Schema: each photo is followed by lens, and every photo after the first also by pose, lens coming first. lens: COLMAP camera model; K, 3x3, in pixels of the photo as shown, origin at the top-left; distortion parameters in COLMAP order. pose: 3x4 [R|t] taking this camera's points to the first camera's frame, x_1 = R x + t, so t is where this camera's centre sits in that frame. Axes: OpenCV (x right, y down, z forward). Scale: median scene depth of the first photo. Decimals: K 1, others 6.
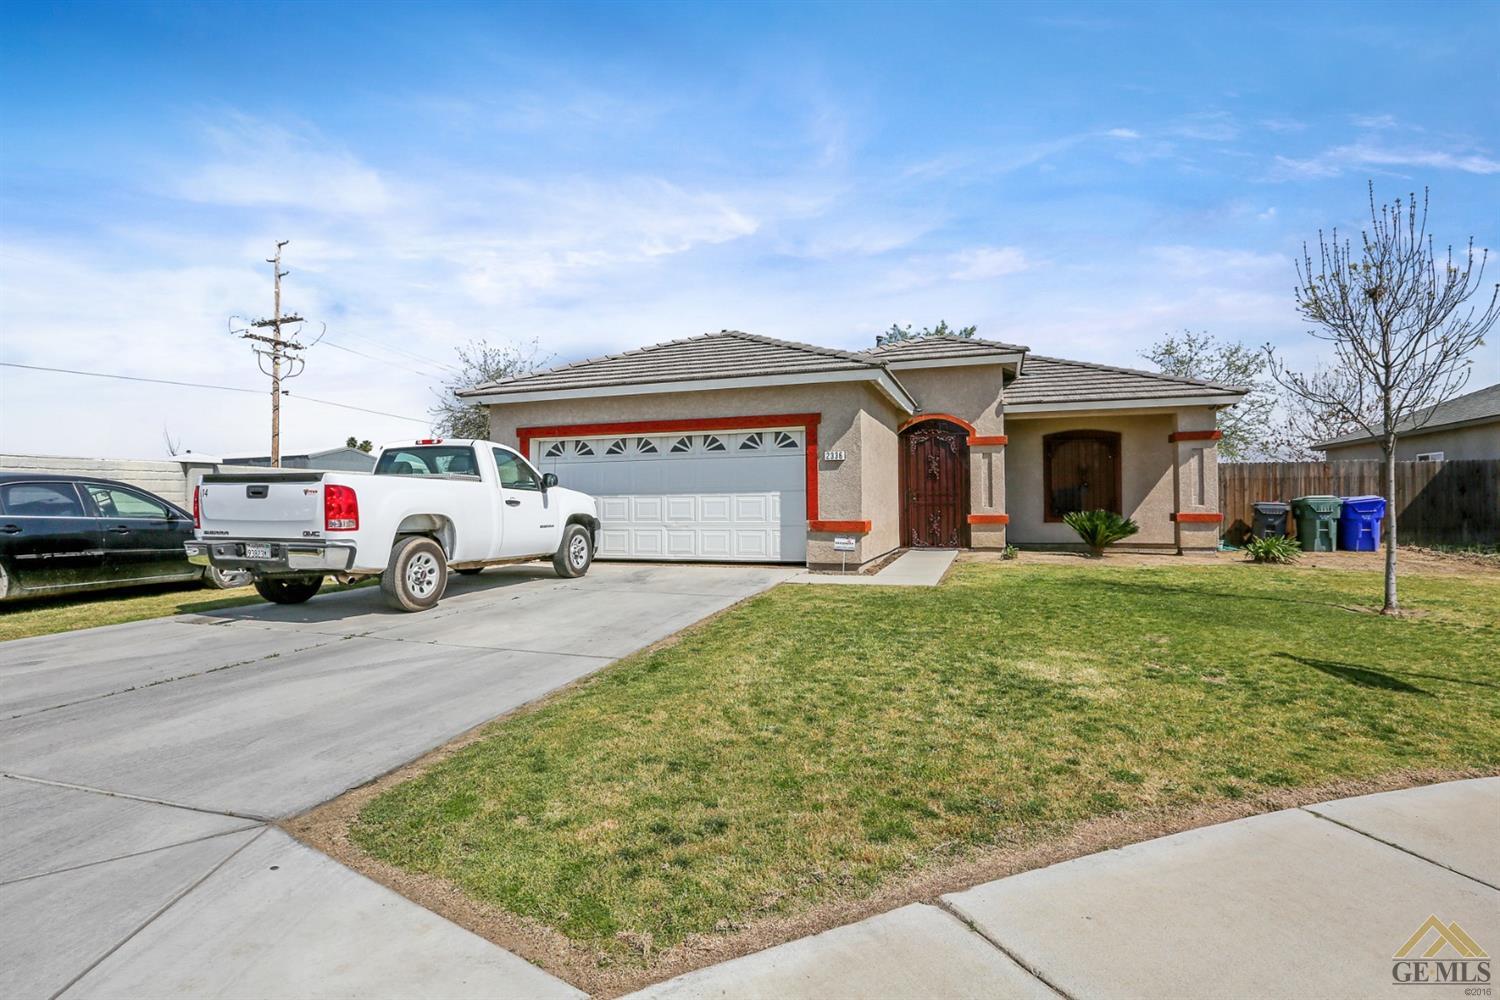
lens RADIAL K [[747.9, 0, 751.8], [0, 747.9, 499.1], [0, 0, 1]] dist [-0.040634, 0.000621]
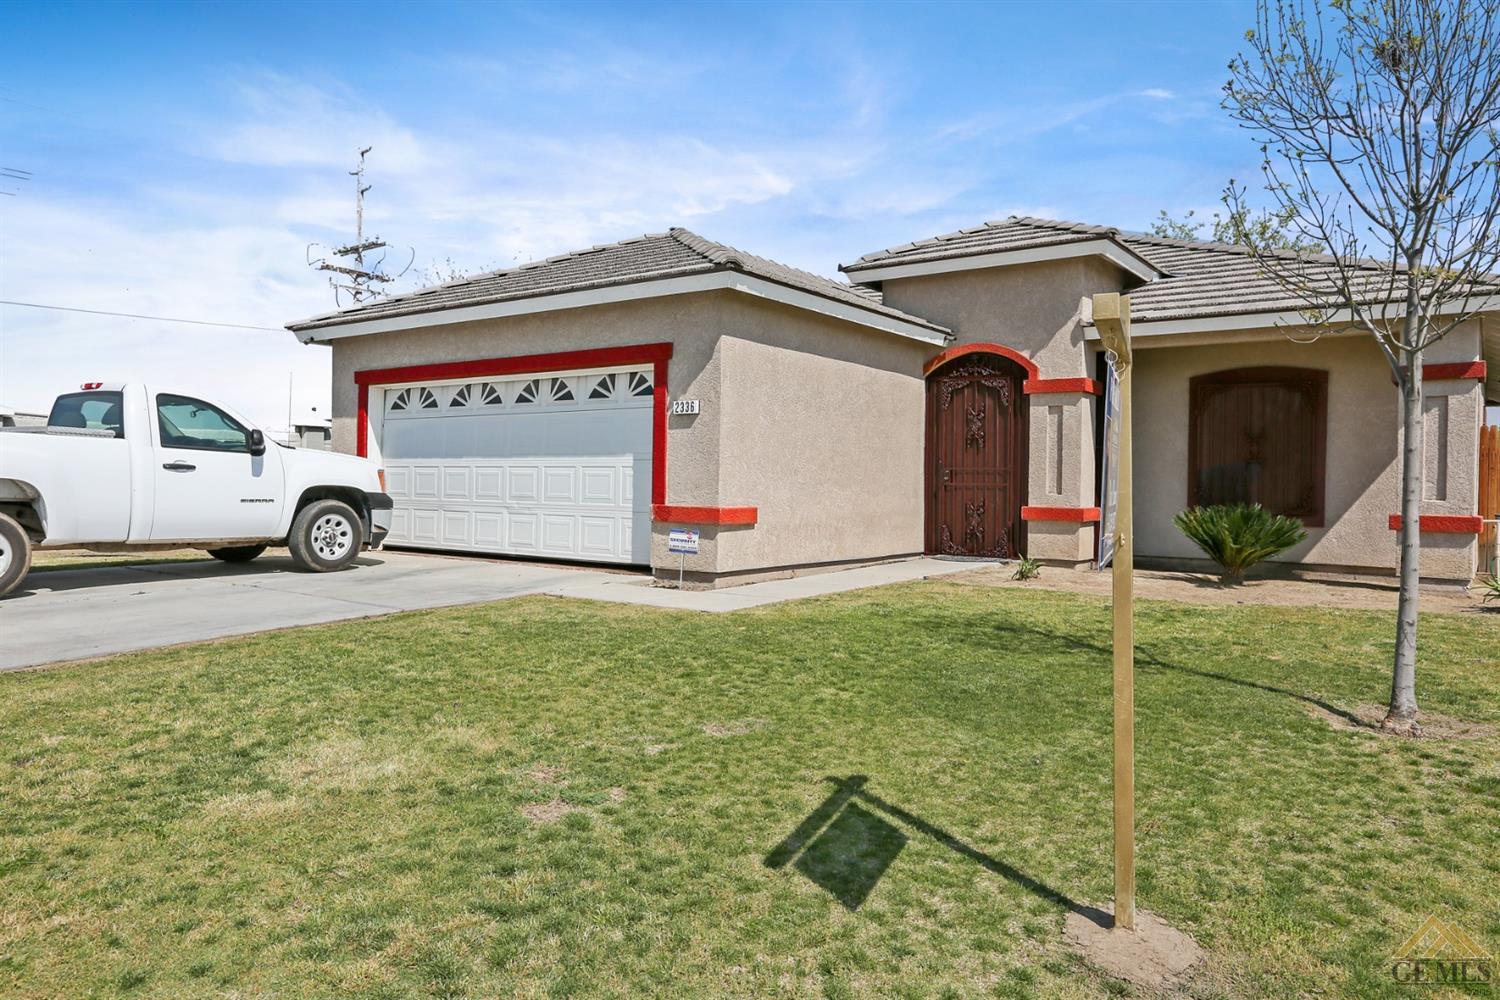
lens RADIAL K [[1029.3, 0, 747.4], [0, 1029.3, 490.0], [0, 0, 1]] dist [-0.003102, 0.003560]
pose [[0.951153, 0.025242, -0.307687, 0.347174], [-0.021659, 0.999652, 0.015055, -0.000033], [0.307960, -0.007655, 0.951368, 0.121448]]
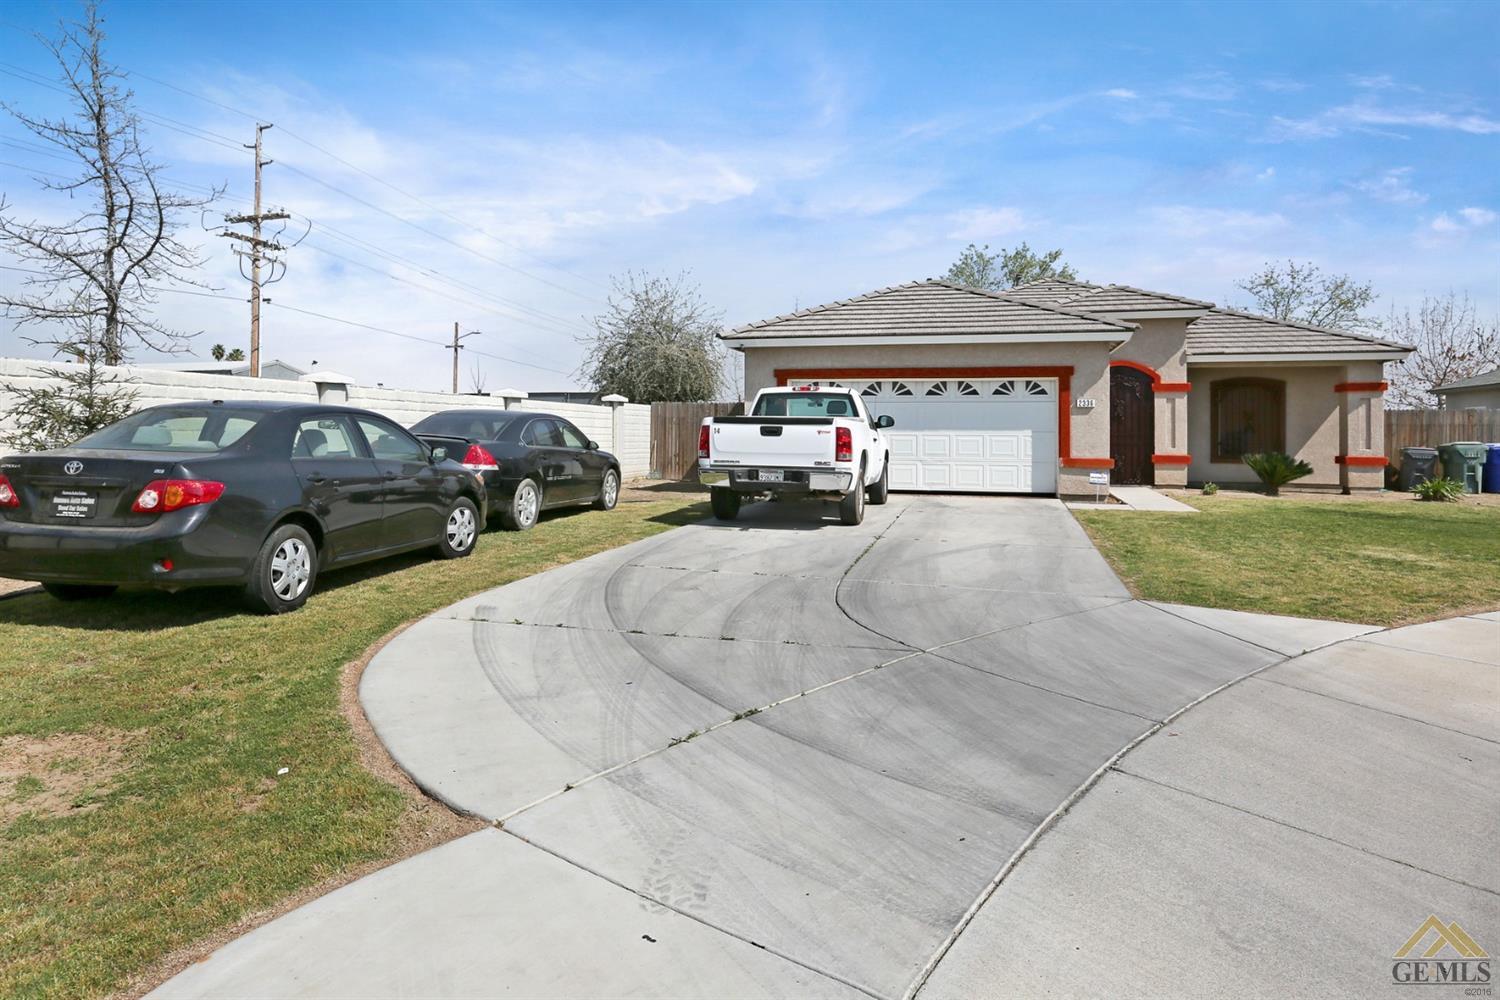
lens RADIAL K [[936.9, 0, 730.4], [0, 936.9, 419.9], [0, 0, 1]] dist [-0.013669, 0.002819]
pose [[0.998559, 0.016628, 0.051022, -0.410304], [-0.016105, 0.999814, -0.010641, -0.005545], [-0.051189, 0.009804, 0.998641, -0.344085]]
